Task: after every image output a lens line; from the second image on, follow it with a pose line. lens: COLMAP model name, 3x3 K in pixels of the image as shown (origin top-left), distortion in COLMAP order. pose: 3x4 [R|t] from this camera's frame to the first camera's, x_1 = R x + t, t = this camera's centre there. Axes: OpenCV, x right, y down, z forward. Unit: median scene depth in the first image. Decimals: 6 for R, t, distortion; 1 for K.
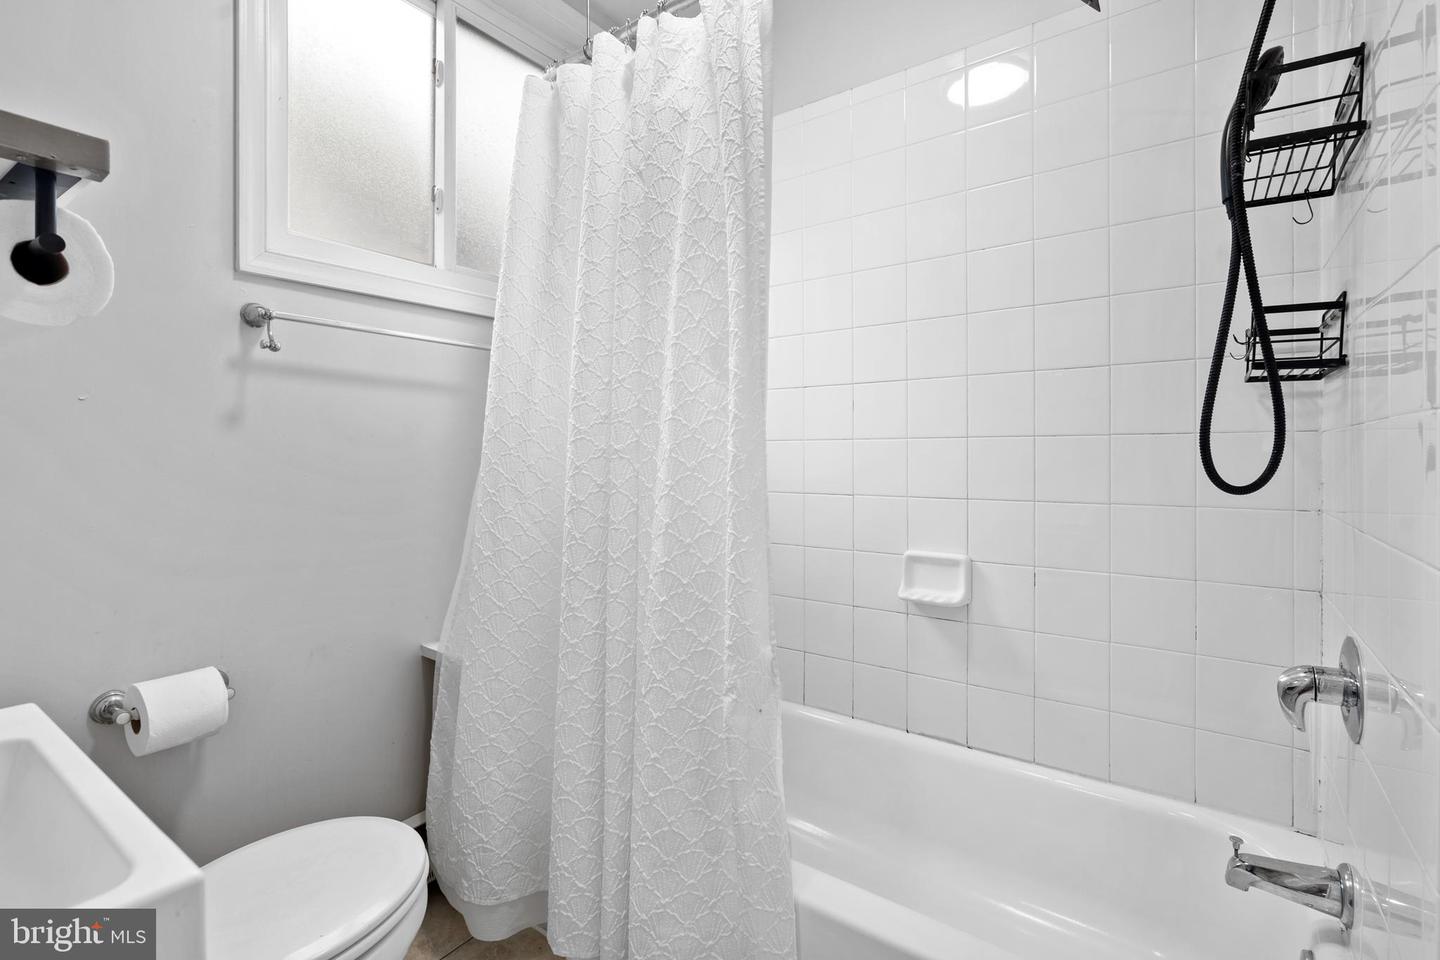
lens RADIAL K [[667.5, 0, 720.5], [0, 667.5, 452.1], [0, 0, 1]] dist [0.001964, 0.001142]
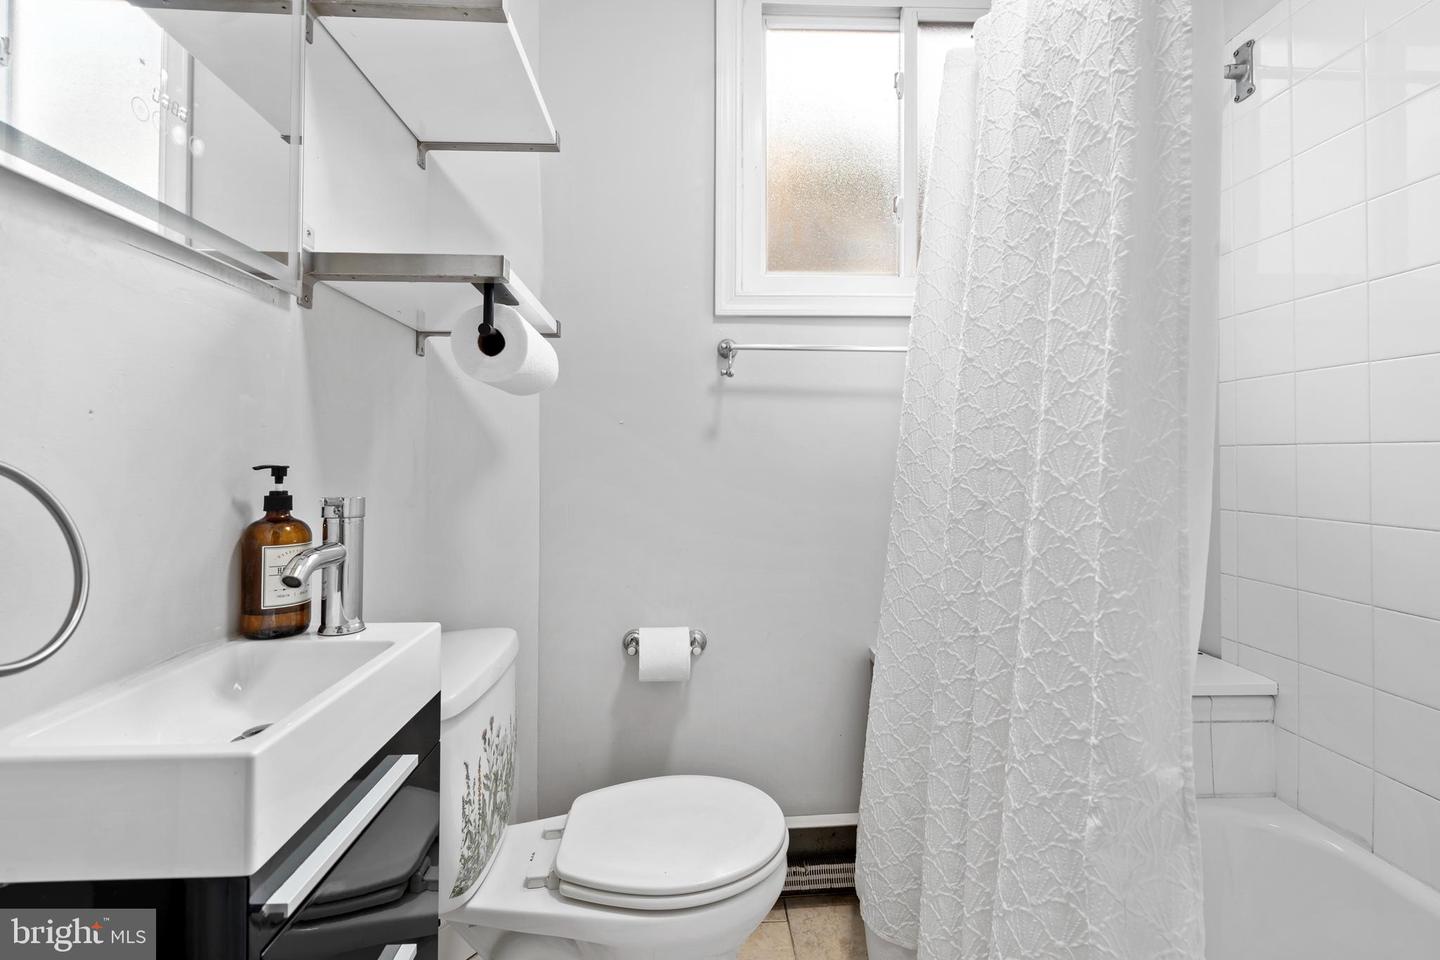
lens RADIAL K [[668.8, 0, 720.9], [0, 668.8, 442.5], [0, 0, 1]] dist [0.002796, 0.000782]
pose [[0.632865, -0.013546, -0.774143, 0.272969], [-0.000862, 0.999834, -0.018200, -0.009725], [0.774261, 0.012186, 0.632748, 0.225599]]
